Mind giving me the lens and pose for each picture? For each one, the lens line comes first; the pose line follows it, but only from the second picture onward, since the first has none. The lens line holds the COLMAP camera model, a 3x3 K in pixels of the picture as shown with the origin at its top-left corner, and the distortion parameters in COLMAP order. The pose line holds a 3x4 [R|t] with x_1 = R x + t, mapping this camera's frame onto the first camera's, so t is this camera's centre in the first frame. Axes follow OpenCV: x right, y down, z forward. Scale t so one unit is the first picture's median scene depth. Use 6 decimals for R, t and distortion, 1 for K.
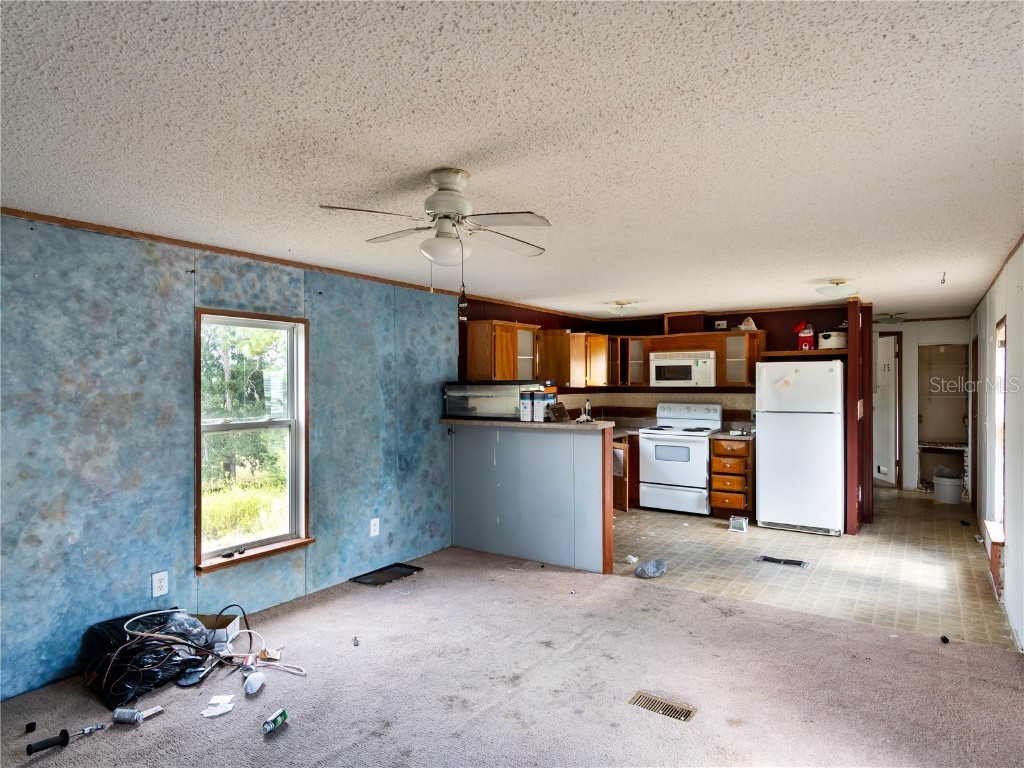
lens RADIAL K [[620.5, 0, 509.5], [0, 620.5, 382.0], [0, 0, 1]] dist [0.003308, -0.000979]
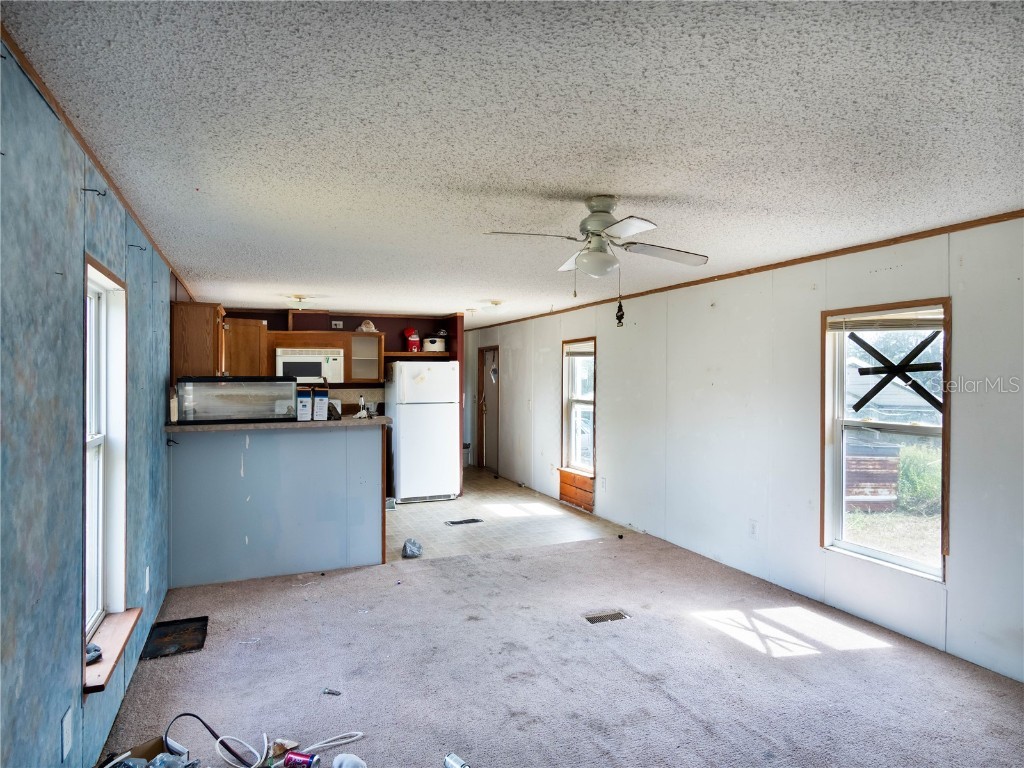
lens RADIAL K [[620.5, 0, 509.5], [0, 620.5, 382.0], [0, 0, 1]] dist [0.003308, -0.000979]
pose [[0.547563, -0.004028, 0.836755, -0.571966], [-0.000756, 0.999986, 0.005308, 0.000712], [-0.836764, -0.003539, 0.547552, 0.247898]]
